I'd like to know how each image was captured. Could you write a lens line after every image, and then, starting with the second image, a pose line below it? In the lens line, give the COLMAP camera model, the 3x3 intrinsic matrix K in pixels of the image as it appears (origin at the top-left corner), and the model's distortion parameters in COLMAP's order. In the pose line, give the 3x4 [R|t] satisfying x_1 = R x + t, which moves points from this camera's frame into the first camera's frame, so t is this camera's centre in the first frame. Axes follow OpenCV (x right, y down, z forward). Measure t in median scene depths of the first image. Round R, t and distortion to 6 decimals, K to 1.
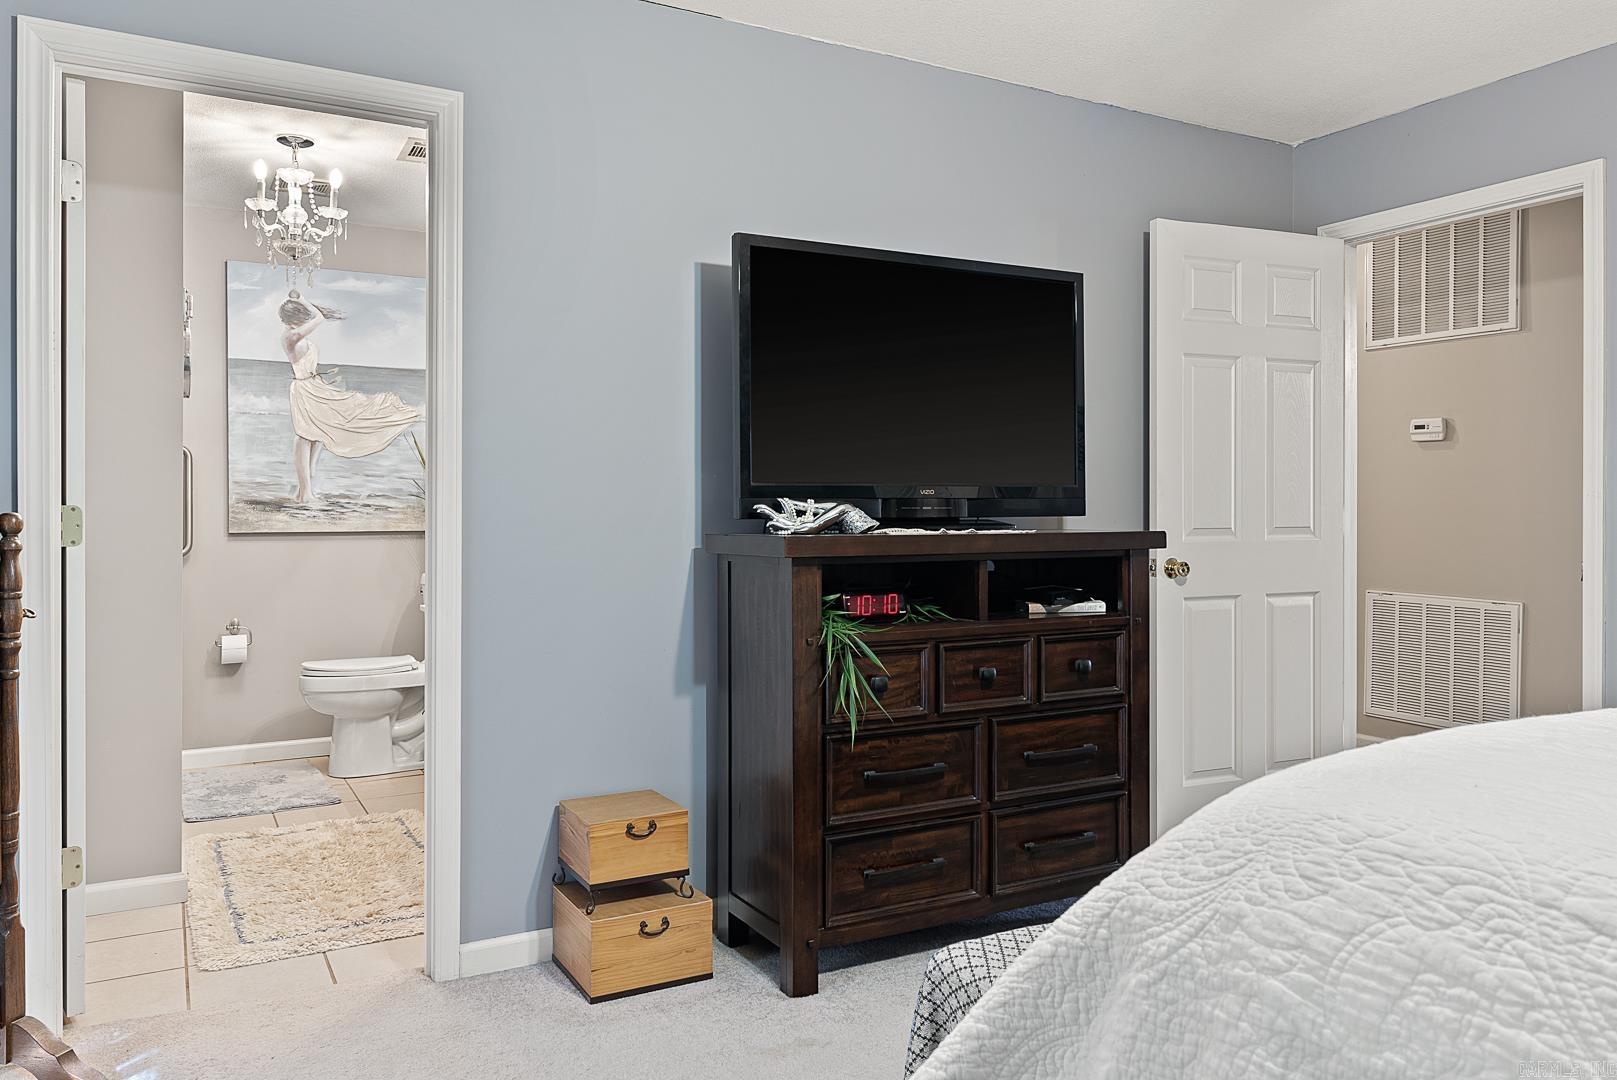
lens RADIAL K [[1162.4, 0, 810.6], [0, 1162.4, 530.7], [0, 0, 1]] dist [-0.009094, -0.001939]
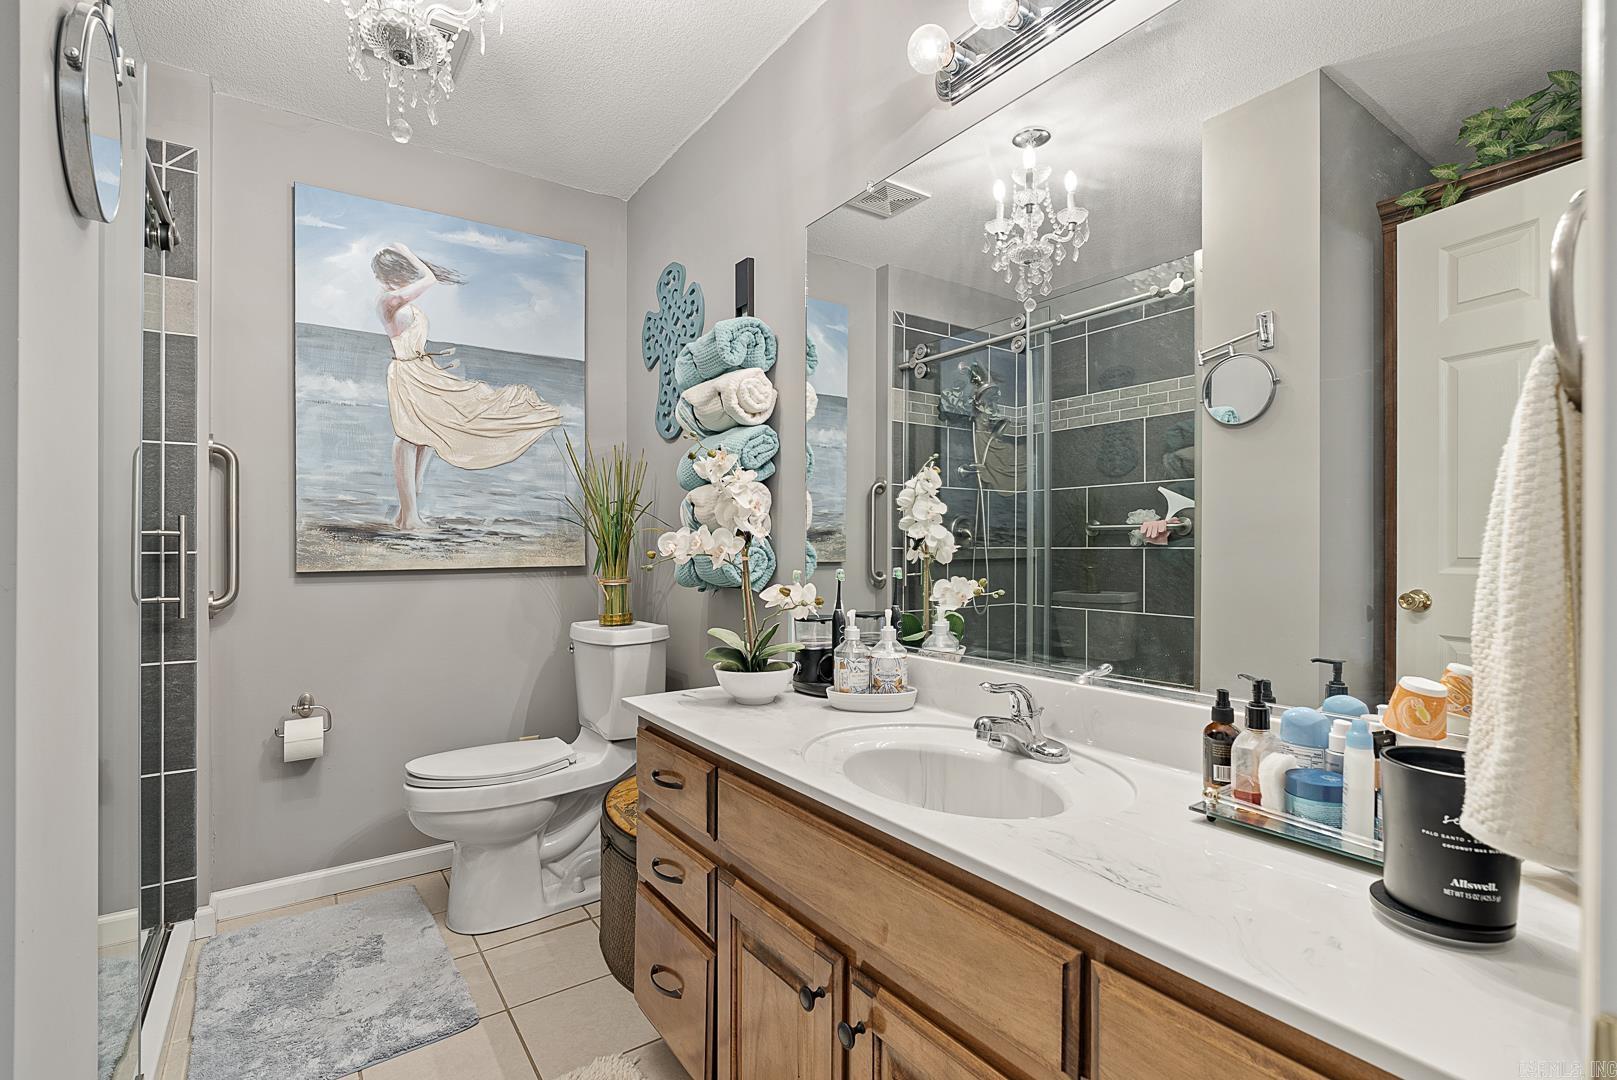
lens RADIAL K [[746.7, 0, 803.4], [0, 746.7, 546.7], [0, 0, 1]] dist [-0.016295, 0.004235]
pose [[0.995482, -0.007132, 0.094686, -0.234428], [0.008709, 0.999830, -0.016253, -0.003588], [-0.094554, 0.017004, 0.995374, 0.514592]]
